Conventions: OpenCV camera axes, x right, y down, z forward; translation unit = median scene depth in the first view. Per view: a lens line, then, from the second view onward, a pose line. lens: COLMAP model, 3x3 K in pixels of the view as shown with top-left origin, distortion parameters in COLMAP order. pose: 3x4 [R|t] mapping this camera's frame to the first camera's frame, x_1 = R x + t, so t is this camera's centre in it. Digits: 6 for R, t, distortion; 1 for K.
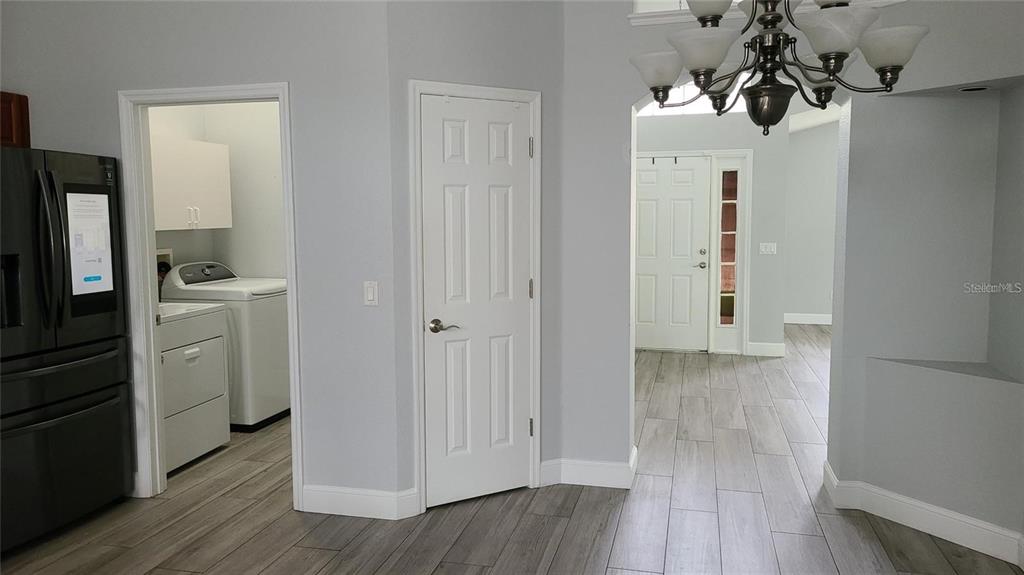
lens RADIAL K [[763.3, 0, 503.9], [0, 763.3, 282.0], [0, 0, 1]] dist [0.057985, -0.036472]
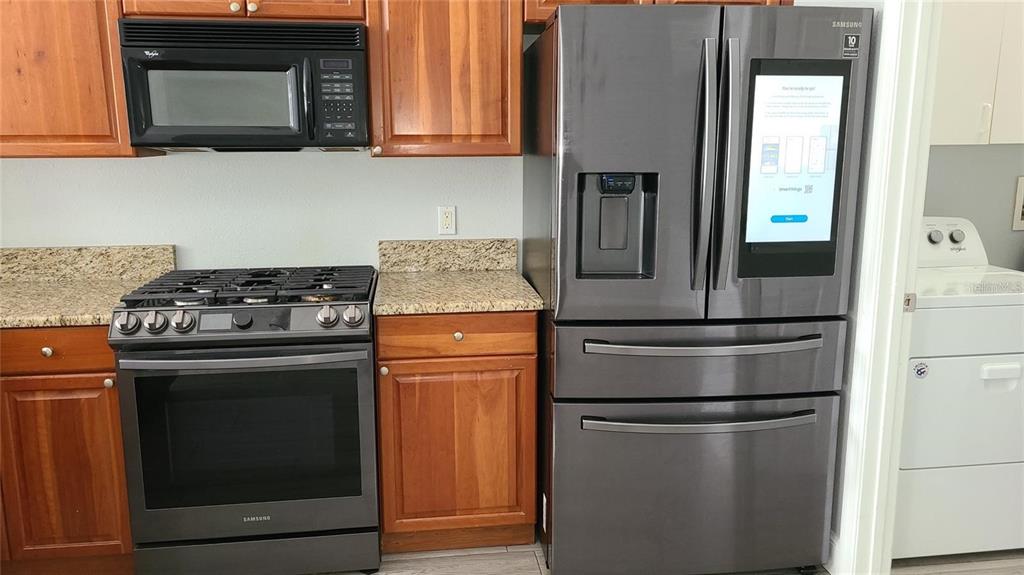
lens RADIAL K [[763.3, 0, 507.1], [0, 763.3, 282.2], [0, 0, 1]] dist [0.057985, -0.036472]
pose [[0.361350, 0.171676, -0.916490, -0.044629], [-0.082379, 0.984939, 0.152017, -0.027671], [0.928784, 0.020568, 0.370051, 0.546507]]
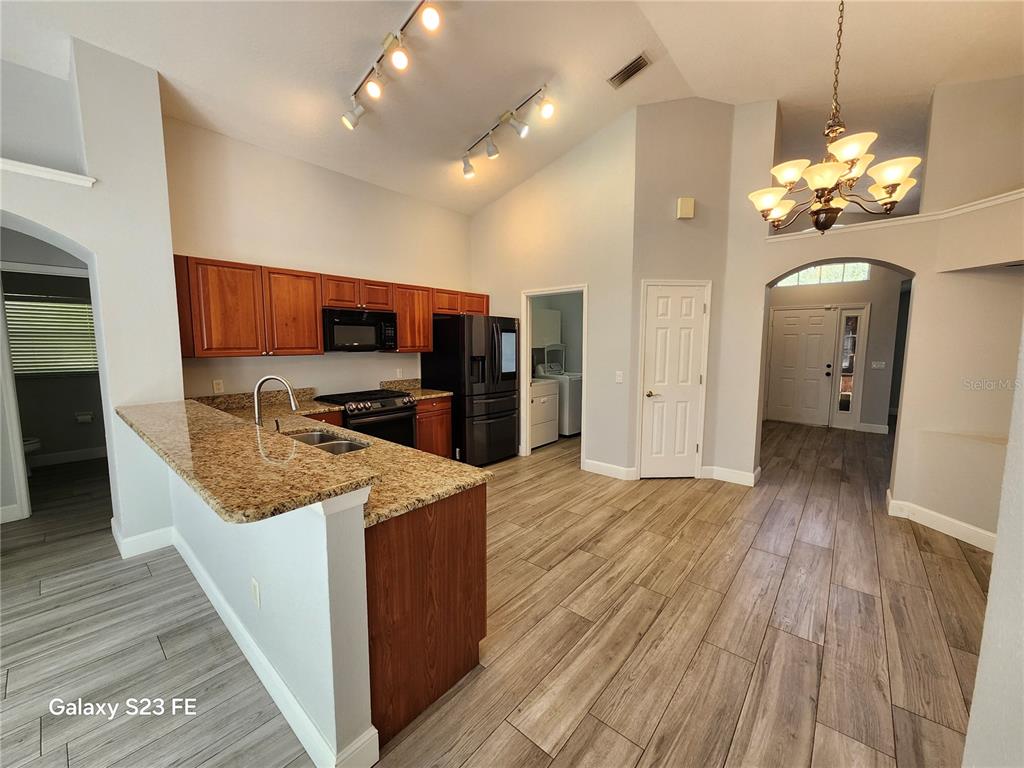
lens RADIAL K [[401.4, 0, 508.9], [0, 401.4, 381.4], [0, 0, 1]] dist [0.000566, -0.001338]
pose [[0.894846, 0.051742, -0.443366, 0.053574], [-0.047217, 0.998659, 0.021247, 0.016583], [0.443871, 0.001921, 0.896089, -0.173368]]
